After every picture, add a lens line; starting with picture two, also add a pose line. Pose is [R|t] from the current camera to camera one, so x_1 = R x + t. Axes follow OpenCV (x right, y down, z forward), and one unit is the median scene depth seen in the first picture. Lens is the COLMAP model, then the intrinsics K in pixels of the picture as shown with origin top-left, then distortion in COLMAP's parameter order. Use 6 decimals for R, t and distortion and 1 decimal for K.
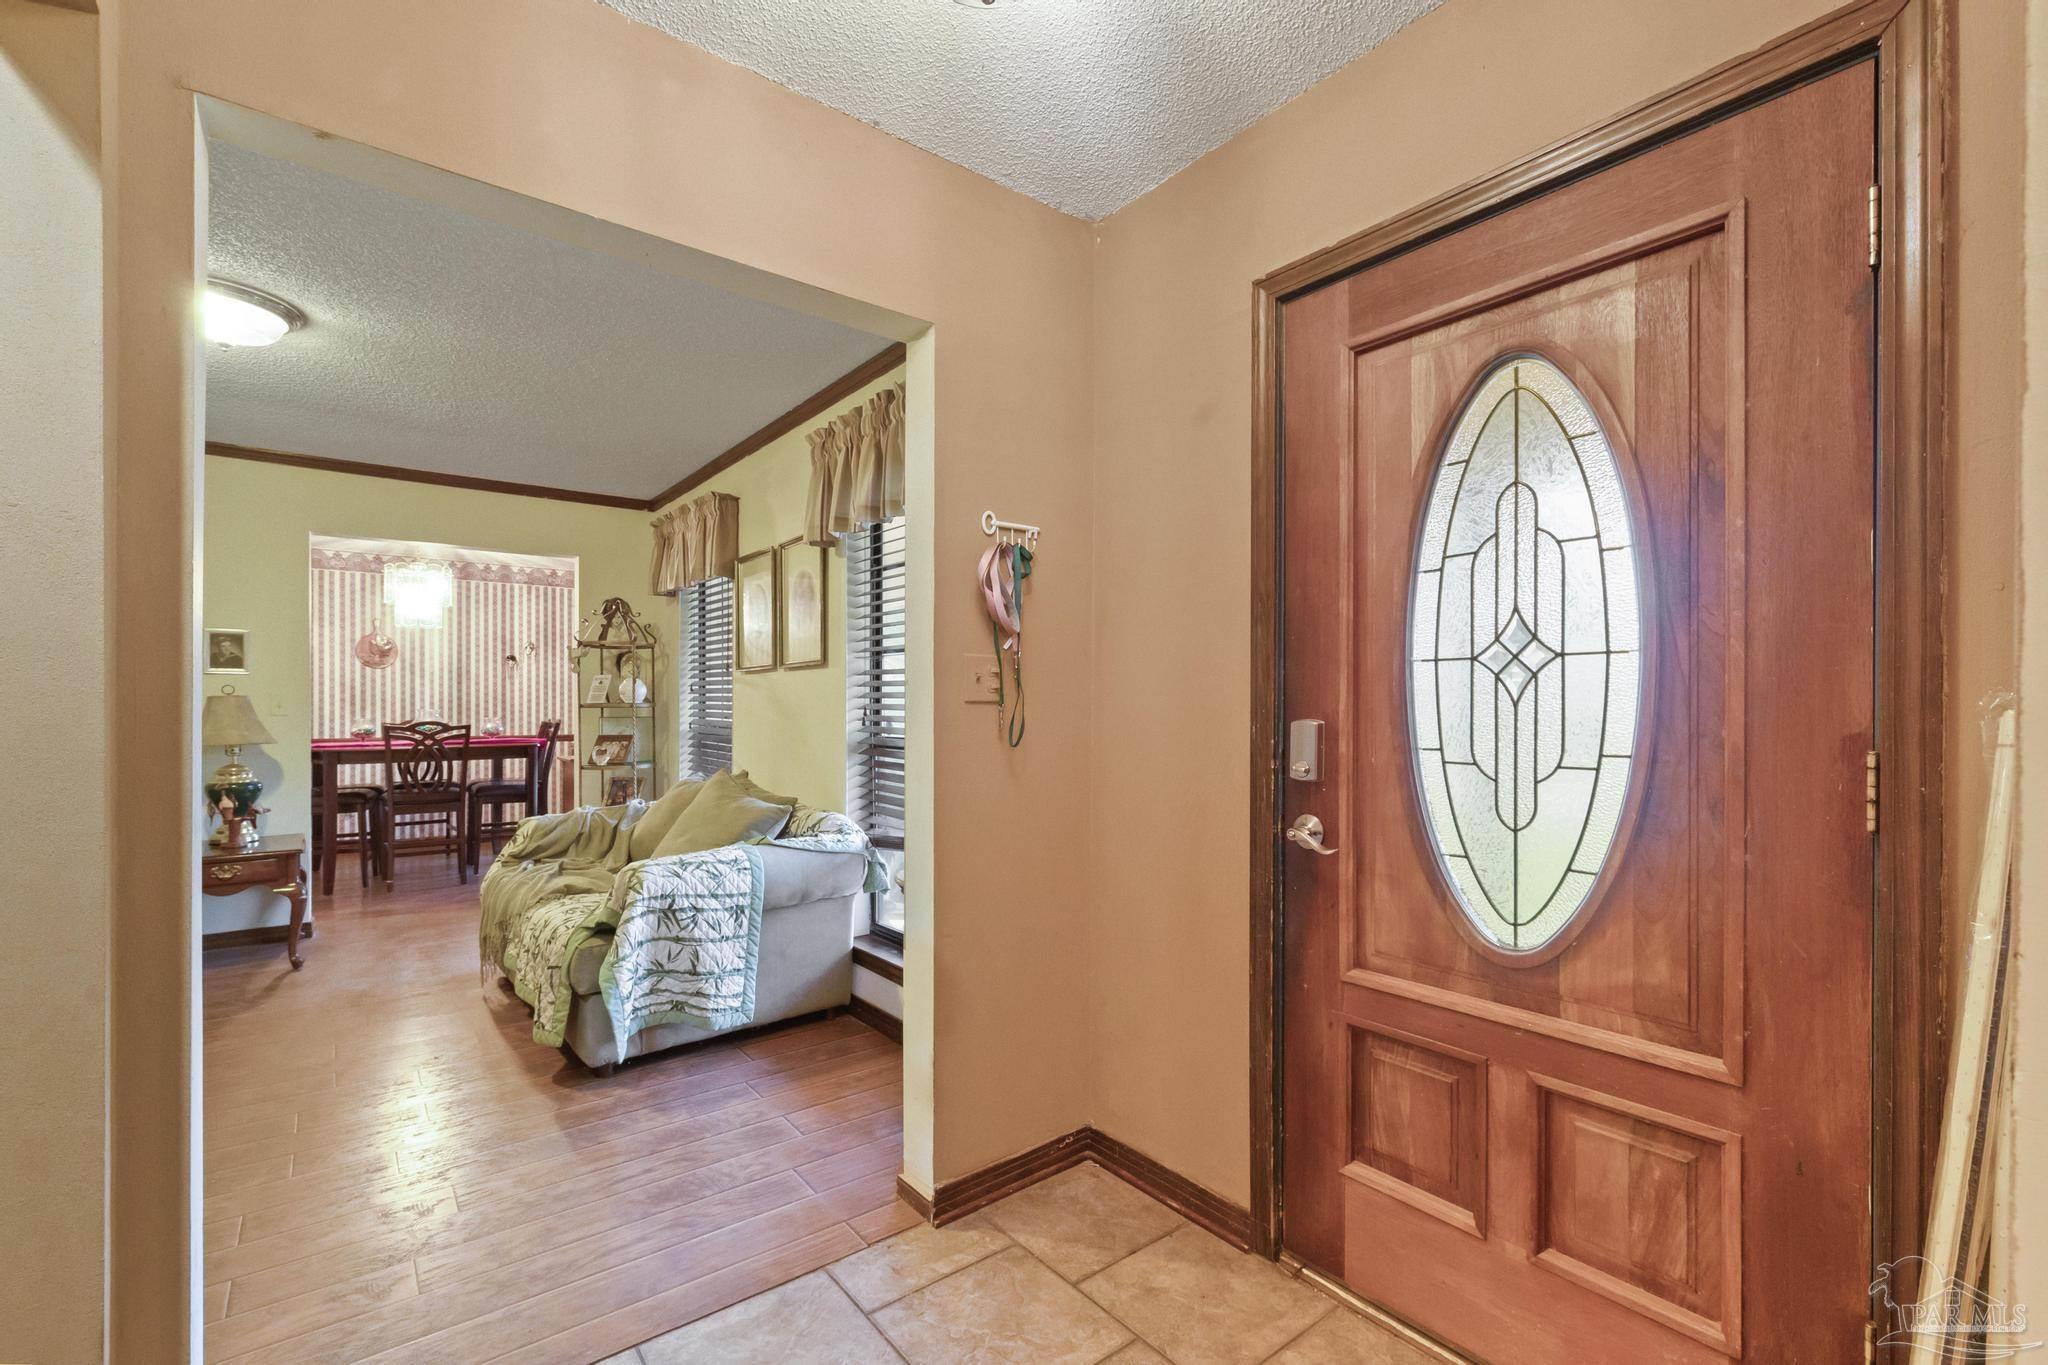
lens RADIAL K [[884.4, 0, 1029.5], [0, 884.4, 705.6], [0, 0, 1]] dist [0.002196, 0.000286]
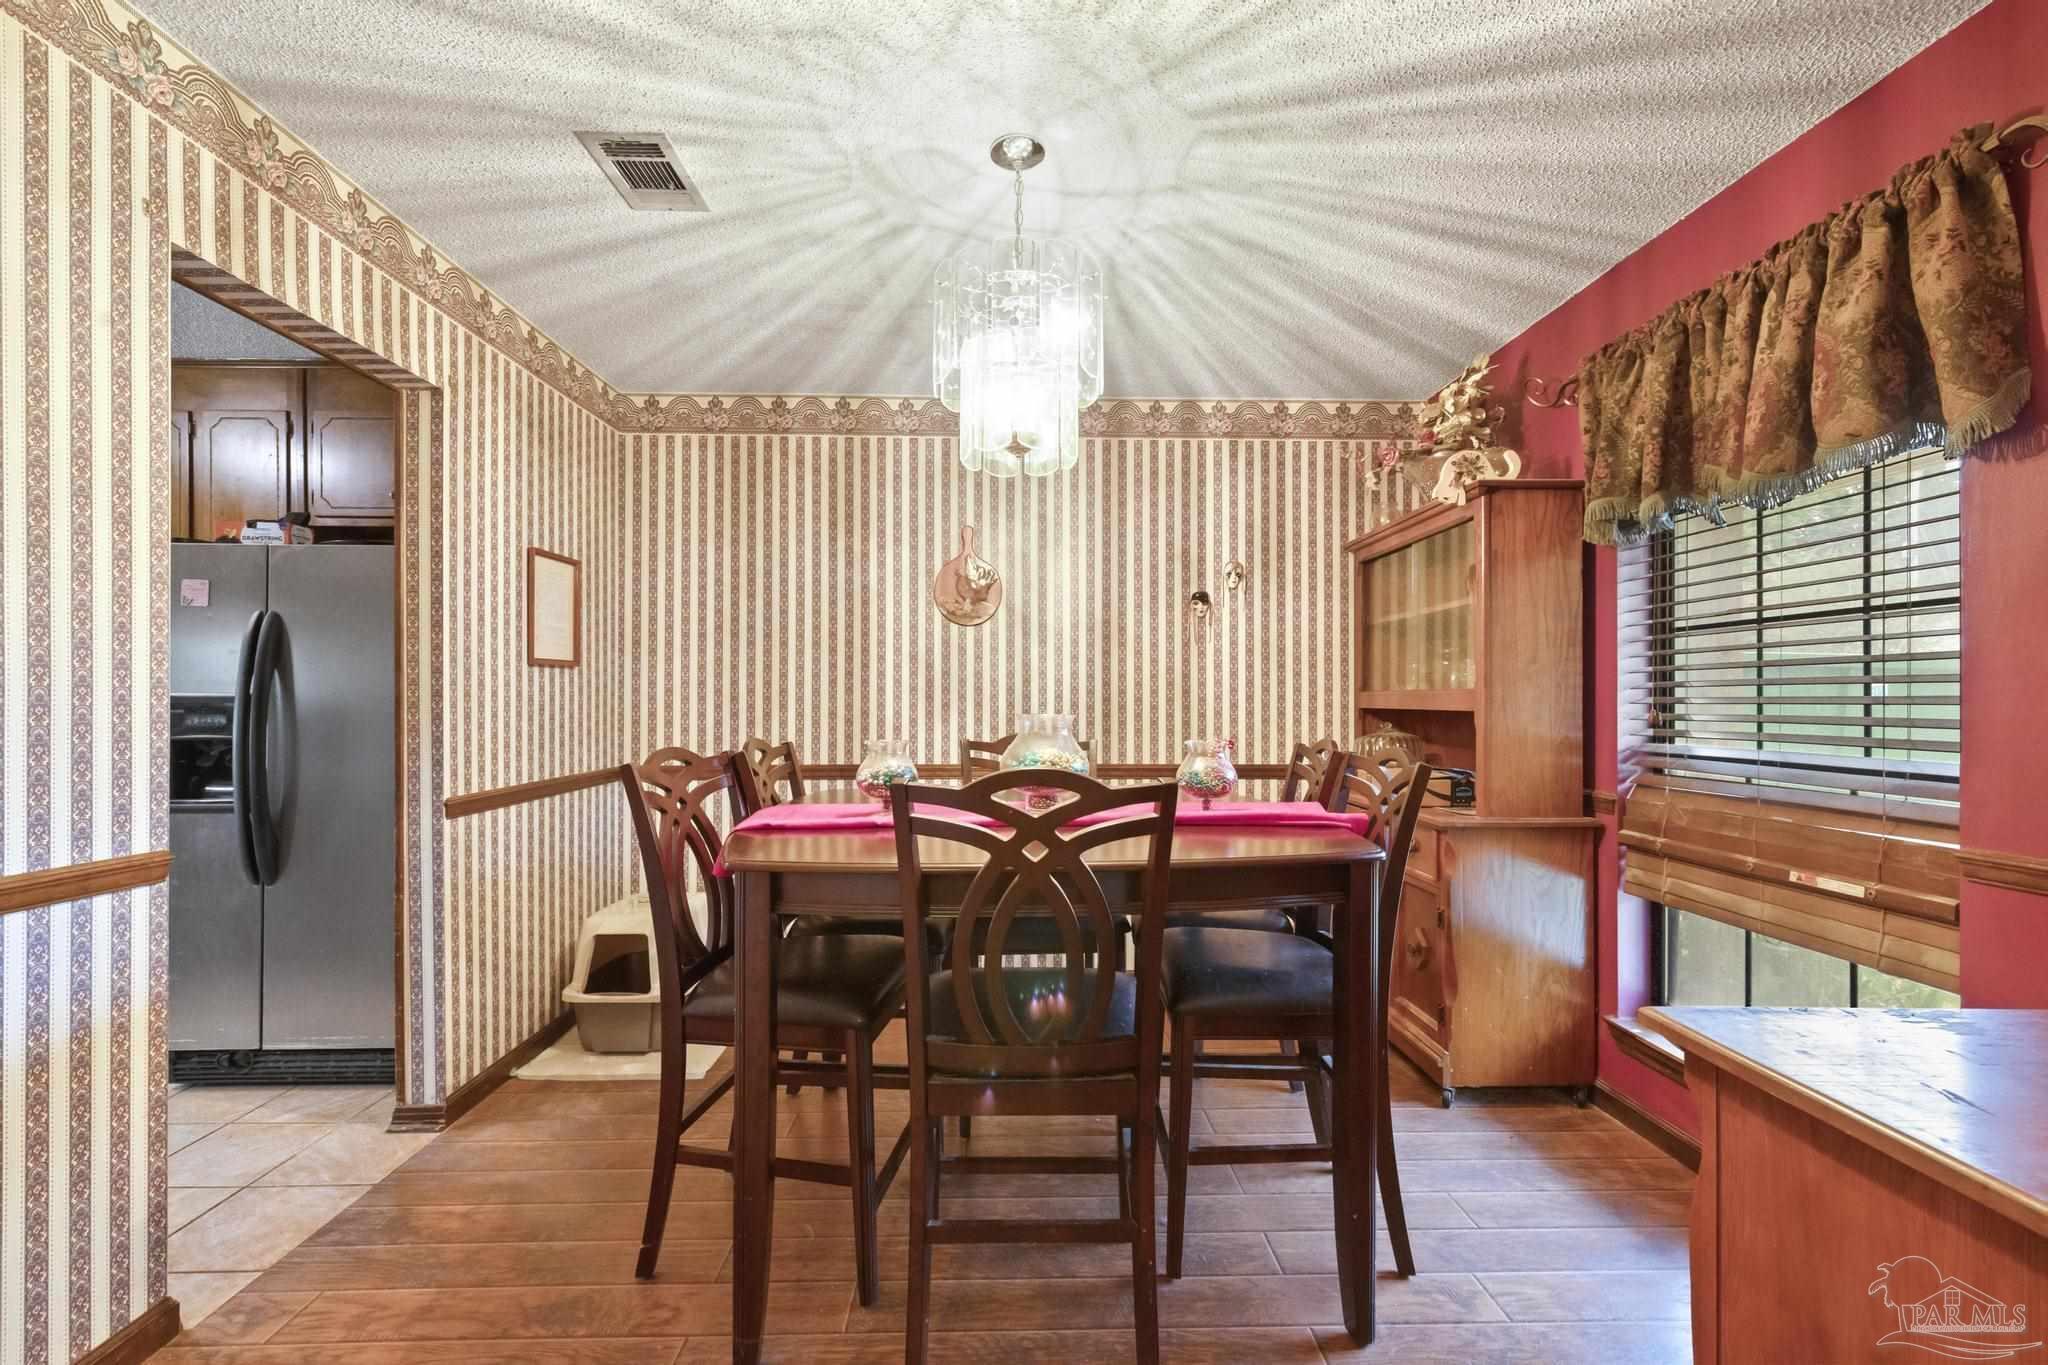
lens RADIAL K [[884.4, 0, 1029.5], [0, 884.4, 705.6], [0, 0, 1]] dist [0.002196, 0.000286]
pose [[0.803607, 0.002939, -0.595153, -0.488509], [-0.000159, 0.999989, 0.004724, 0.000695], [0.595160, -0.003702, 0.803599, 0.735094]]
